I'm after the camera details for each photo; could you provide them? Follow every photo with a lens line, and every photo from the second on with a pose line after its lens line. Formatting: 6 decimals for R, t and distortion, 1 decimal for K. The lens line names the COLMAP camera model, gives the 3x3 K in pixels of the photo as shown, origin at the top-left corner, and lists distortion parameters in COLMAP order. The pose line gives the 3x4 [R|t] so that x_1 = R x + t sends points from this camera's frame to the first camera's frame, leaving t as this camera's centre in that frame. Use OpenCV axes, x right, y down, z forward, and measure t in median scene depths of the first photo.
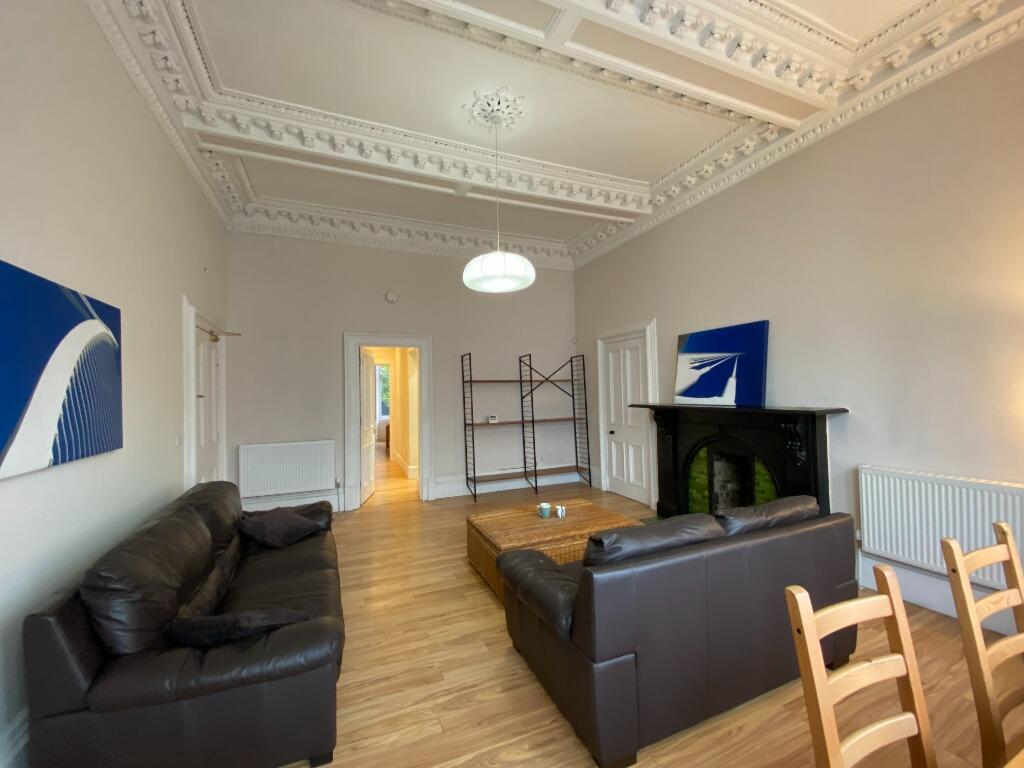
lens RADIAL K [[414.9, 0, 510.6], [0, 414.9, 382.0], [0, 0, 1]] dist [0.012748, -0.016362]
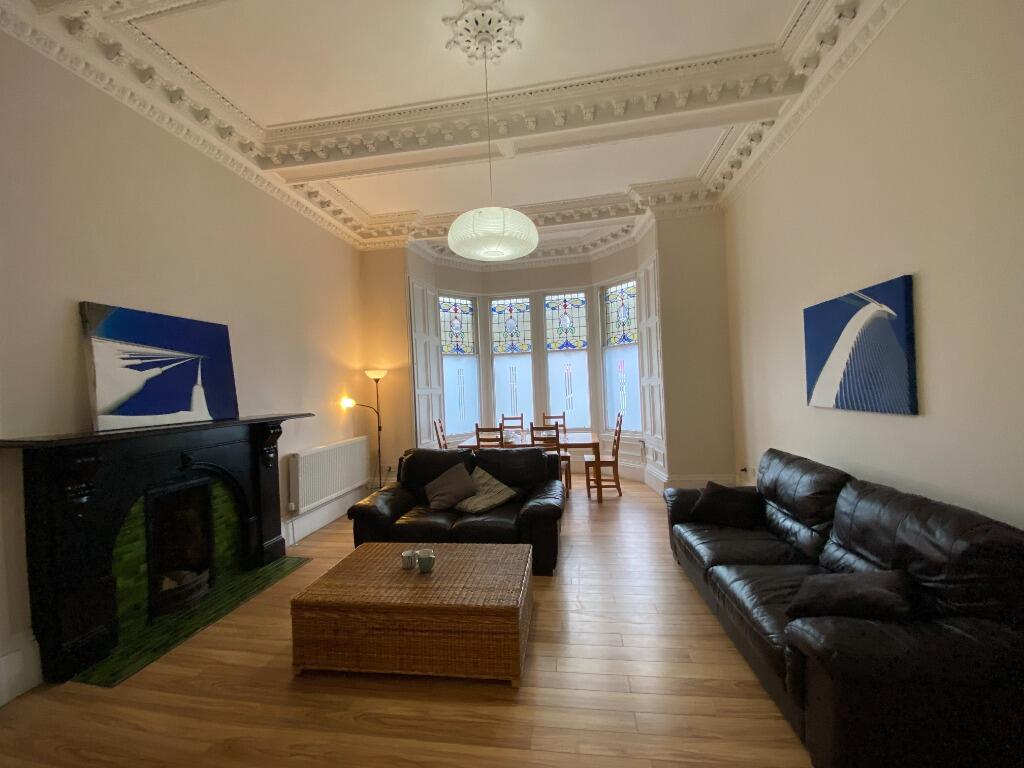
lens RADIAL K [[414.9, 0, 510.6], [0, 414.9, 382.0], [0, 0, 1]] dist [0.012748, -0.016362]
pose [[-0.850161, 0.061766, 0.522887, -0.372744], [0.047978, 0.998052, -0.039887, 0.042075], [-0.524332, -0.008823, -0.851468, 1.348338]]
